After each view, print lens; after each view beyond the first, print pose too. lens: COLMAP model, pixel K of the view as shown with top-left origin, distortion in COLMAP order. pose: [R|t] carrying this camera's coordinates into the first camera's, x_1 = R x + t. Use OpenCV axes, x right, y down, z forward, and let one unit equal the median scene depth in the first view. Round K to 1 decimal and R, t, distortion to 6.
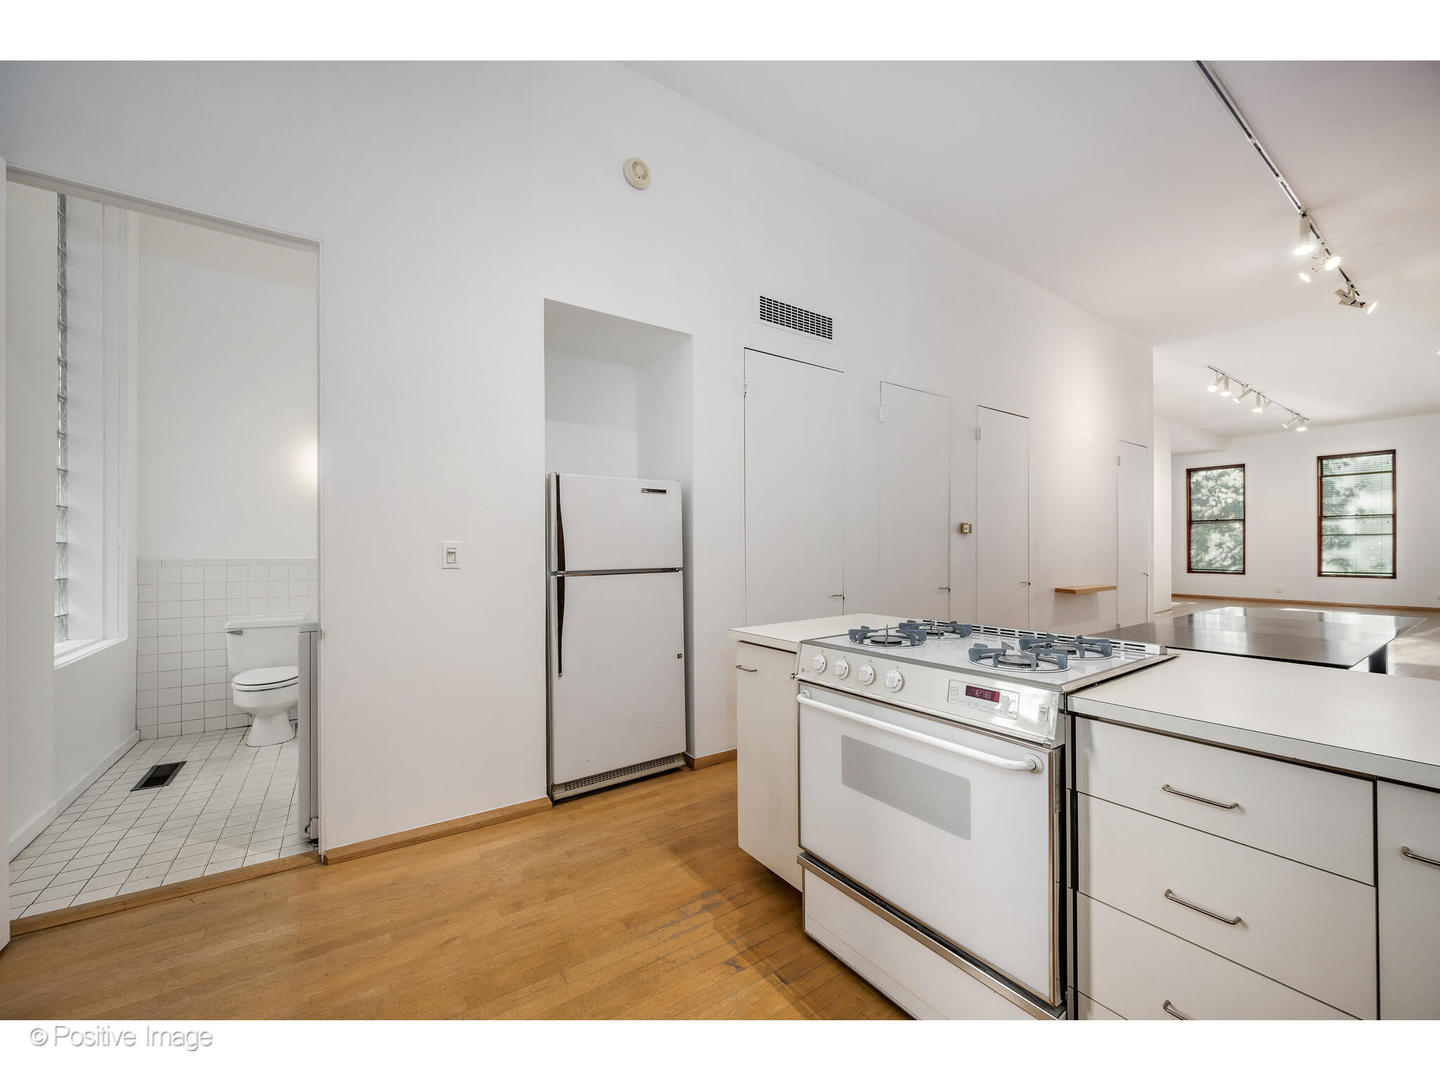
lens RADIAL K [[551.2, 0, 723.9], [0, 551.2, 544.9], [0, 0, 1]] dist [-0.001384, -0.000075]
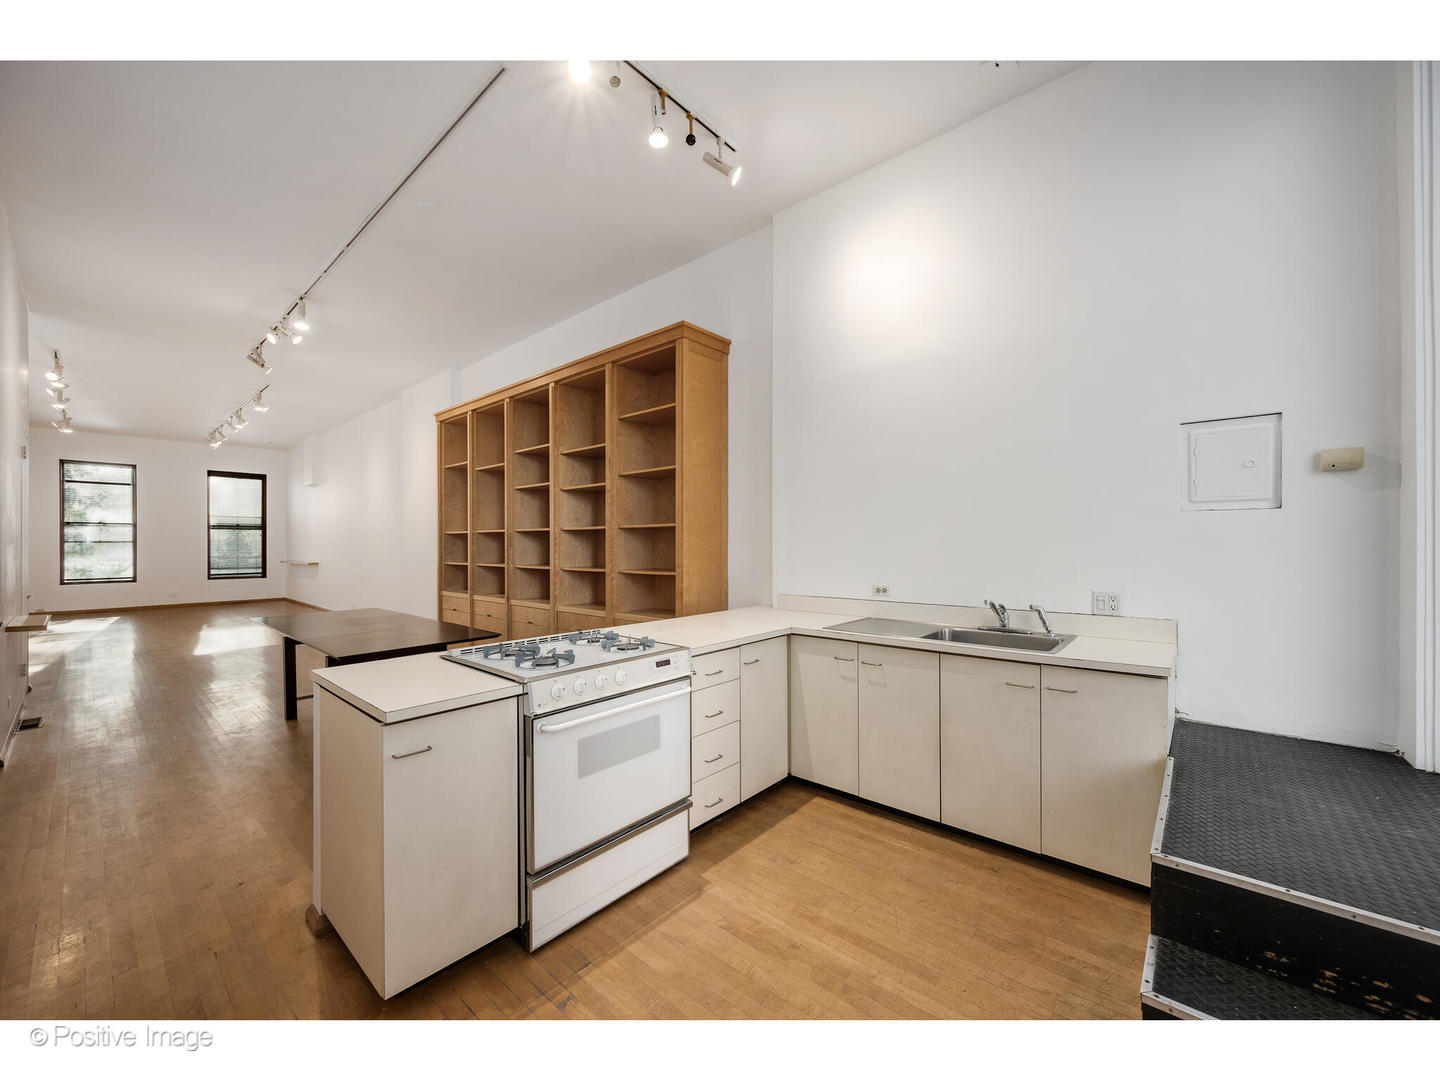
lens RADIAL K [[551.2, 0, 723.9], [0, 551.2, 544.9], [0, 0, 1]] dist [-0.001384, -0.000075]
pose [[-0.225277, 0.001165, 0.974294, -0.107548], [0.002219, 0.999997, -0.000682, -0.009617], [-0.974292, 0.002008, -0.225279, 0.095801]]
